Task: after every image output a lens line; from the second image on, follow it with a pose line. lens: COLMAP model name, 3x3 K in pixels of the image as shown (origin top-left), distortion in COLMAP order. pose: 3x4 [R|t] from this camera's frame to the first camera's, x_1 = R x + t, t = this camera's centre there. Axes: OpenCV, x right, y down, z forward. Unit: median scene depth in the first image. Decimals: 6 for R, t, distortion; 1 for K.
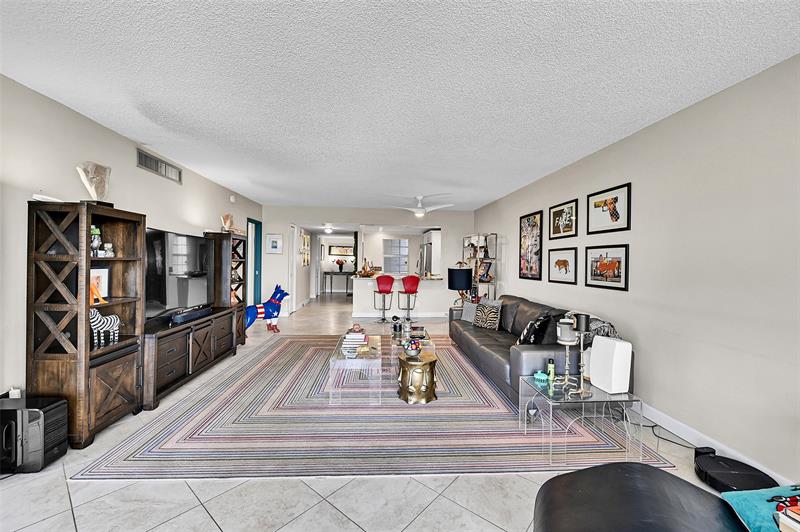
lens RADIAL K [[338.4, 0, 392.3], [0, 338.4, 264.7], [0, 0, 1]] dist [0.000352, 0.000965]
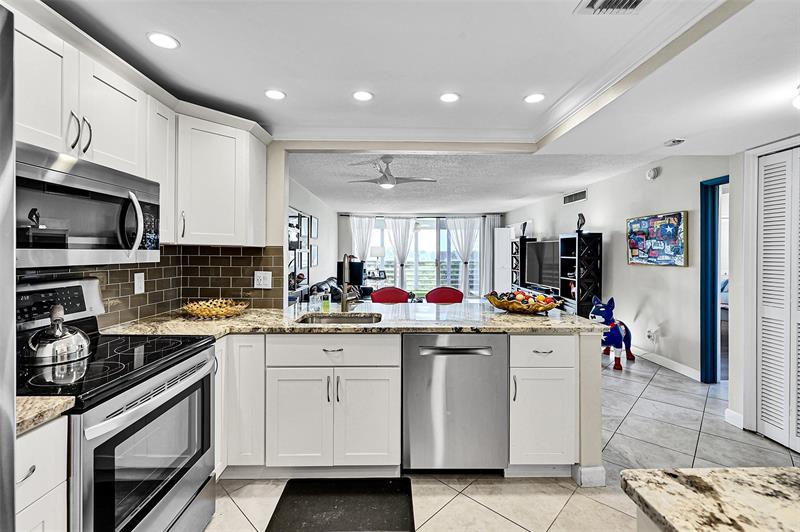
lens RADIAL K [[348.1, 0, 404.1], [0, 348.1, 253.0], [0, 0, 1]] dist [0.001822, 0.000498]
pose [[-0.999476, -0.018664, 0.026455, 0.046977], [-0.018284, 0.999727, 0.014513, -0.047835], [-0.026719, 0.014021, -0.999545, 2.975219]]
